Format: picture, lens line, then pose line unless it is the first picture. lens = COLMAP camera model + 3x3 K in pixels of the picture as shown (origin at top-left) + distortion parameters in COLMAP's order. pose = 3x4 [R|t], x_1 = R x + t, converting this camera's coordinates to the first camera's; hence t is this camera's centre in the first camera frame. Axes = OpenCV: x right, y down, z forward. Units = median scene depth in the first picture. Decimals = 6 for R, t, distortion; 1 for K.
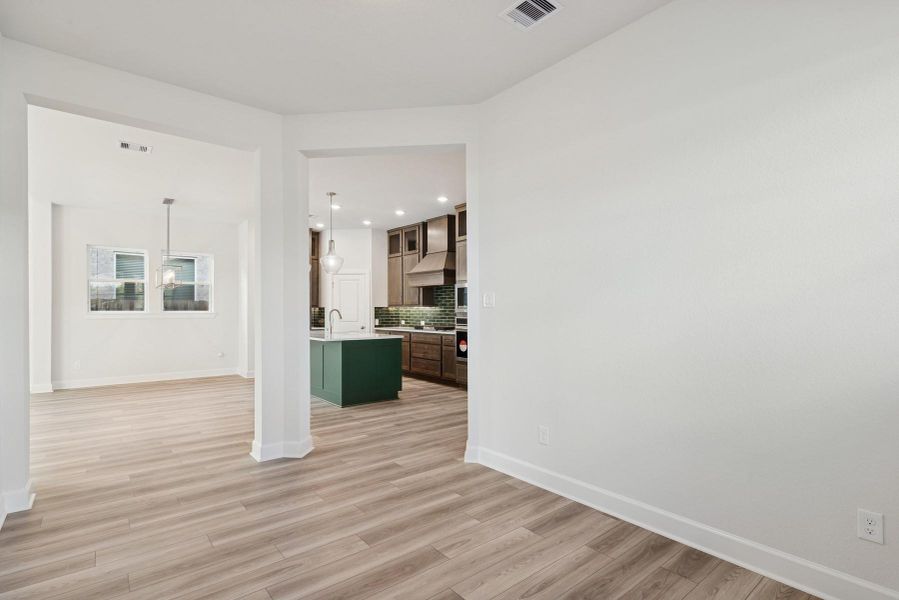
lens RADIAL K [[446.1, 0, 464.4], [0, 446.1, 306.9], [0, 0, 1]] dist [0.005977, 0.000527]
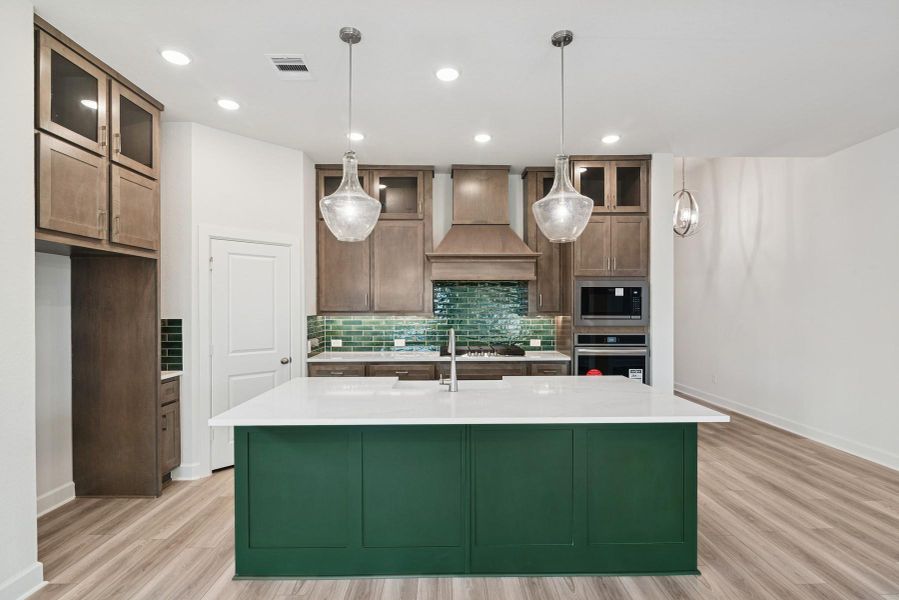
lens RADIAL K [[446.1, 0, 444.8], [0, 446.1, 308.1], [0, 0, 1]] dist [0.005977, 0.000527]
pose [[0.651252, 0.000480, 0.758861, -0.463501], [-0.005806, 0.999974, 0.004349, -0.011171], [-0.758839, -0.007238, 0.651238, 0.555829]]
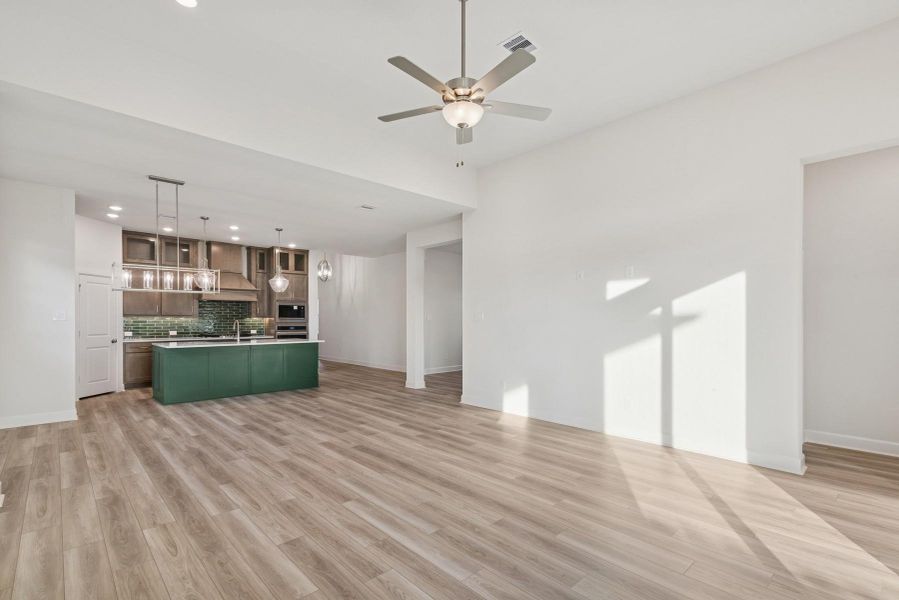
lens RADIAL K [[410.2, 0, 460.9], [0, 410.2, 320.9], [0, 0, 1]] dist [0.003626, -0.001101]
pose [[-0.060986, -0.004025, 0.998130, -1.022459], [-0.010957, 0.999934, 0.003362, -0.002354], [-0.998078, -0.010732, -0.061026, 0.376949]]
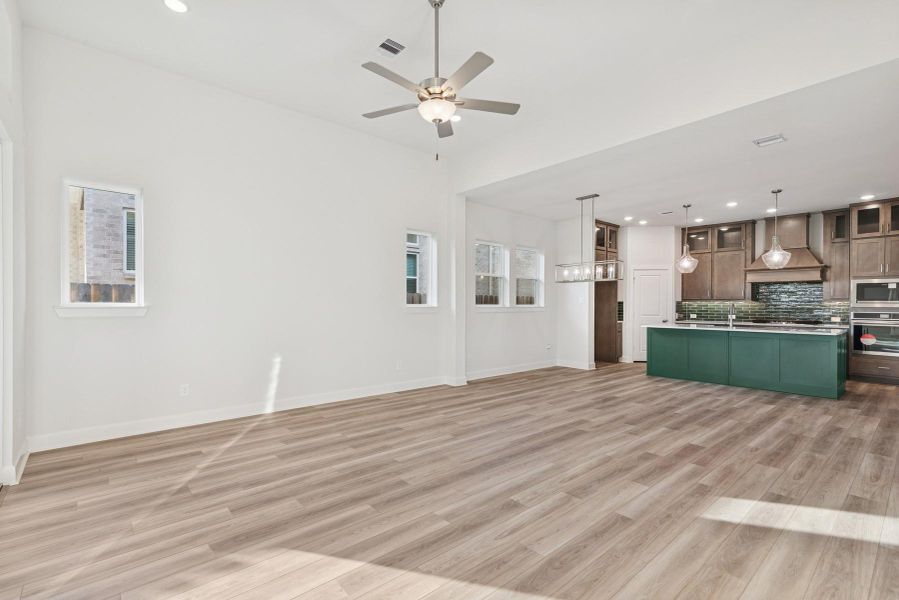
lens RADIAL K [[410.2, 0, 447.2], [0, 410.2, 308.4], [0, 0, 1]] dist [0.003626, -0.001101]
pose [[0.999884, 0.003345, 0.014846, -0.734419], [-0.003662, 0.999765, 0.021383, -0.001820], [-0.014771, -0.021435, 0.999661, 0.046496]]
